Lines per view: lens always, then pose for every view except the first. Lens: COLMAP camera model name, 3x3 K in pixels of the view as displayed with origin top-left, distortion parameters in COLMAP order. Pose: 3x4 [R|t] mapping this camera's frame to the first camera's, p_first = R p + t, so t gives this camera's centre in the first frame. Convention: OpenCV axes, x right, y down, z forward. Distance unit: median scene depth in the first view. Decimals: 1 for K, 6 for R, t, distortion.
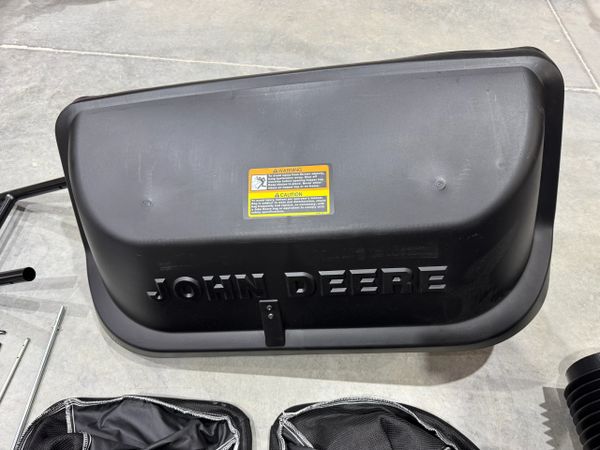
lens RADIAL K [[438.1, 0, 287.5], [0, 438.1, 223.2], [0, 0, 1]] dist [-0.010941, -0.009529]
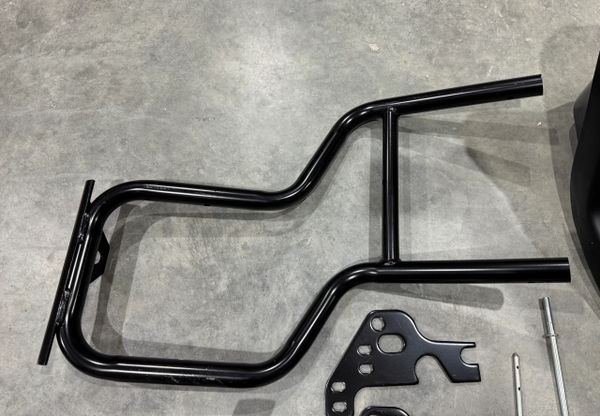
lens RADIAL K [[476.4, 0, 323.9], [0, 476.4, 207.2], [0, 0, 1]] dist [0.043507, -0.077472]
pose [[0.999634, -0.009593, -0.025308, -0.868274], [0.015720, 0.966965, 0.254425, -0.122135], [0.022031, -0.254730, 0.966761, 0.385931]]
